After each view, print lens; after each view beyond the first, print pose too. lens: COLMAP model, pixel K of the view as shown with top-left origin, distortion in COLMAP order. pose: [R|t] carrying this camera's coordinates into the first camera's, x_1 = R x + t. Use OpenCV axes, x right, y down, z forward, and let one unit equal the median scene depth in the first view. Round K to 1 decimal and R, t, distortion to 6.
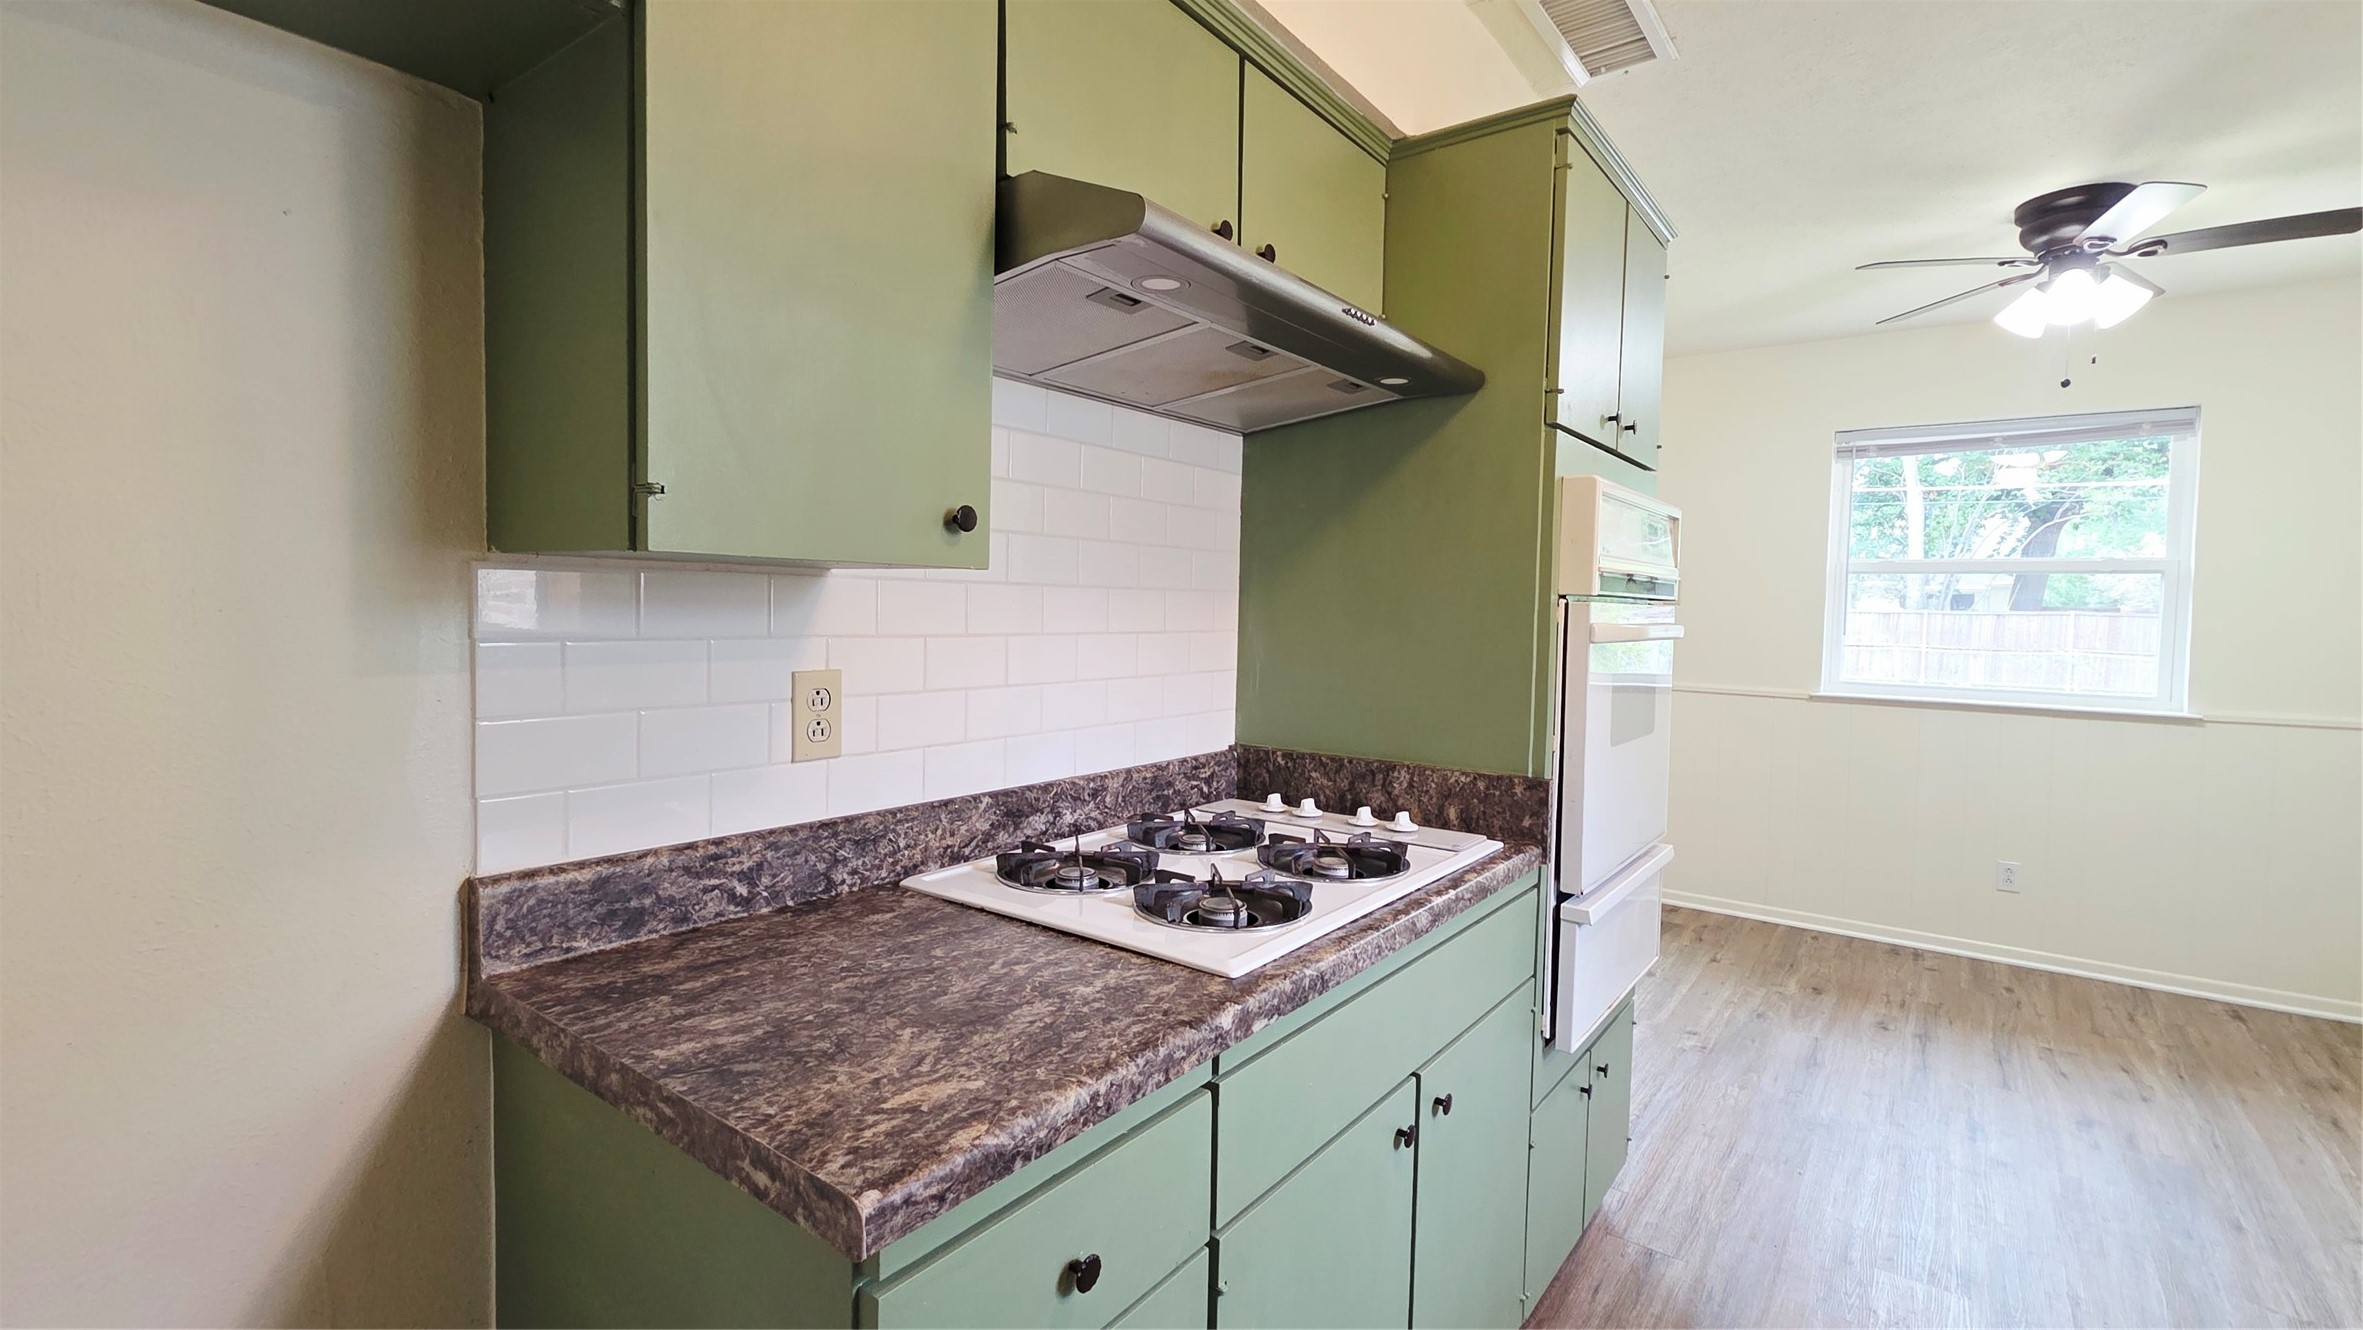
lens RADIAL K [[1029.0, 0, 1198.0], [0, 1029.0, 651.8], [0, 0, 1]] dist [0.010281, -0.003938]
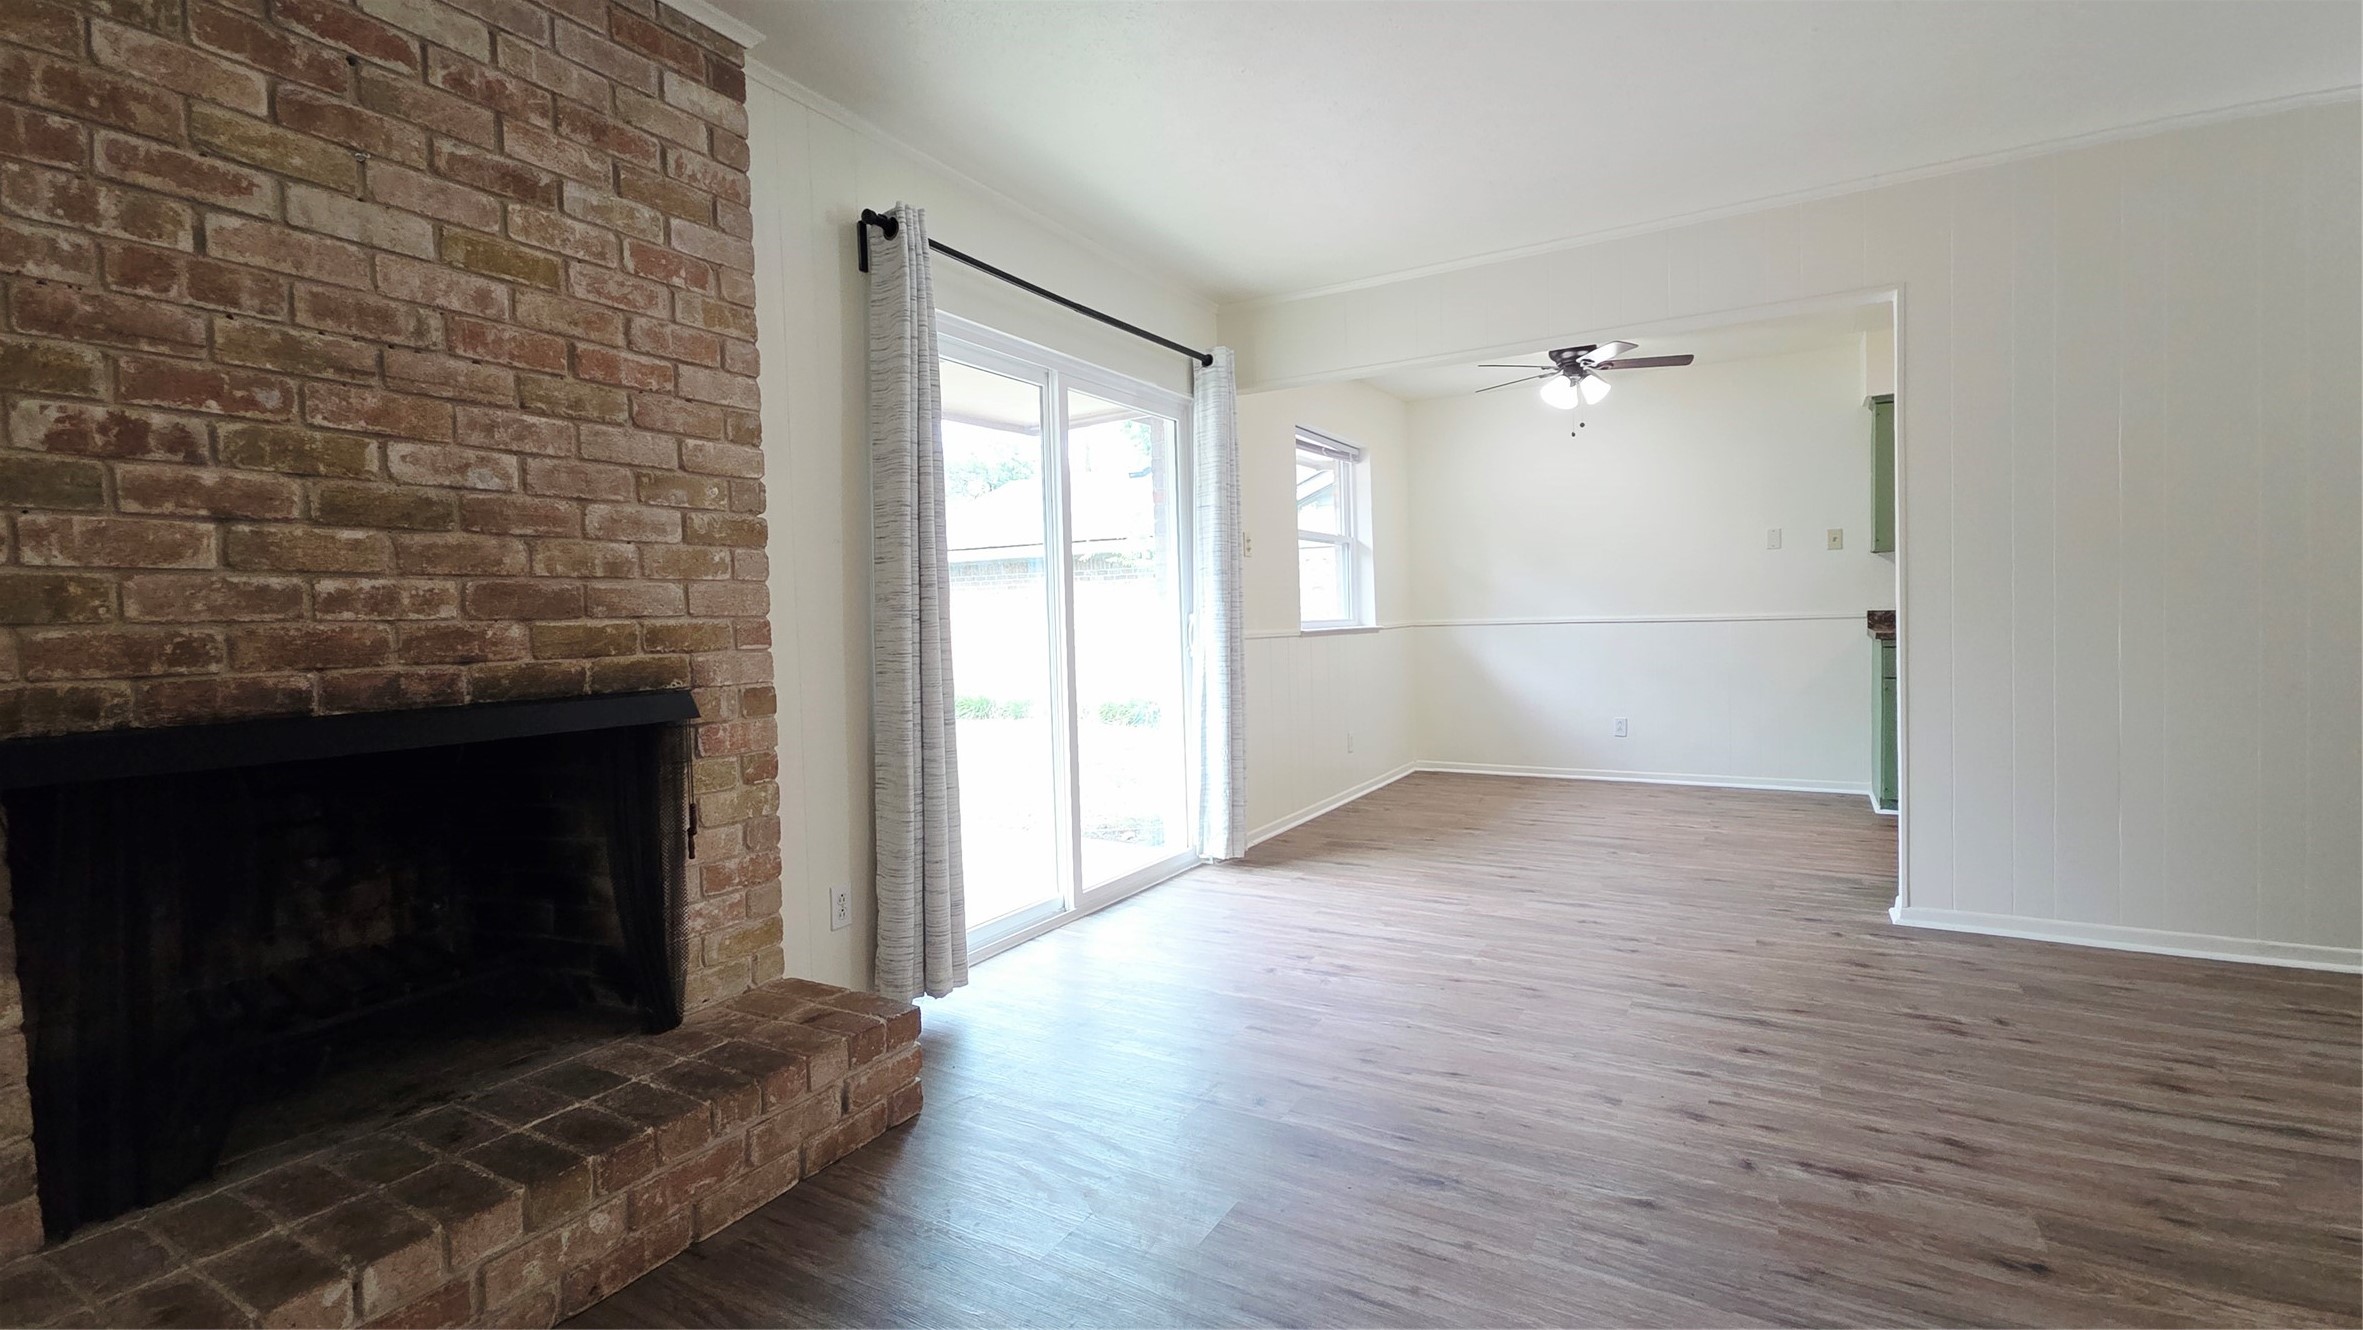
lens RADIAL K [[1029.0, 0, 1198.0], [0, 1029.0, 651.8], [0, 0, 1]] dist [0.010281, -0.003938]
pose [[-0.114620, -0.051767, 0.992060, -1.331601], [0.064166, 0.996170, 0.059395, -0.036482], [-0.991335, 0.070464, -0.110859, 2.743810]]
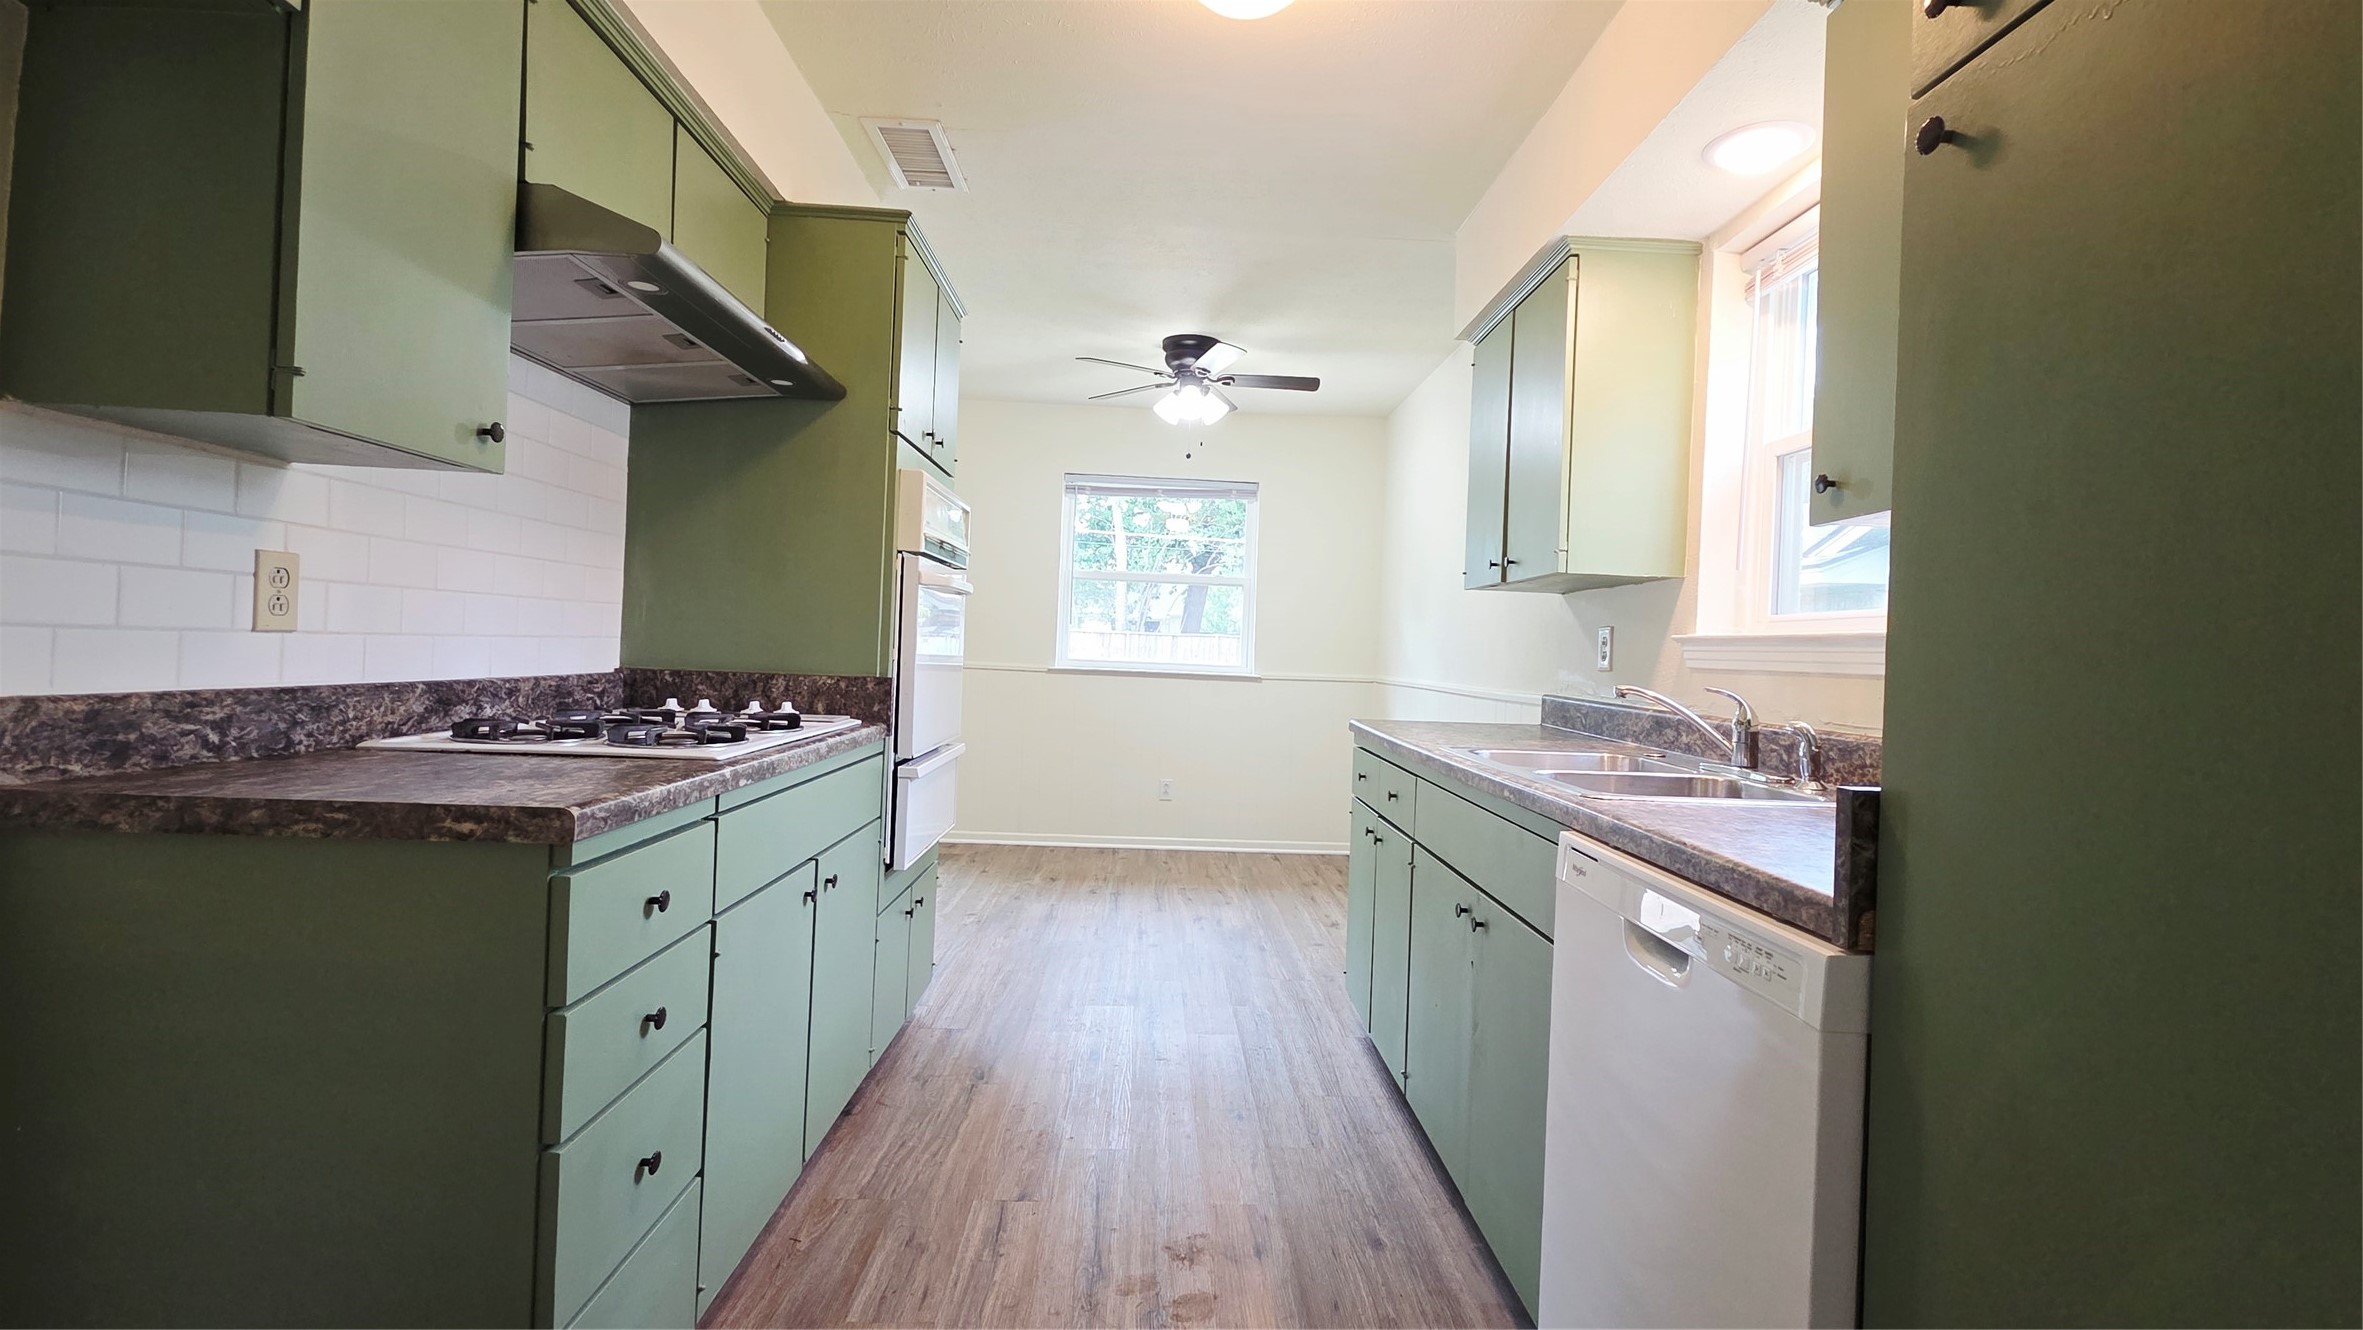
lens RADIAL K [[1029.0, 0, 1198.0], [0, 1029.0, 651.8], [0, 0, 1]] dist [0.010281, -0.003938]
pose [[0.778089, 0.009247, 0.628086, -0.198141], [0.003332, 0.999817, -0.018848, 0.101110], [-0.628145, 0.016758, 0.777916, -0.332936]]
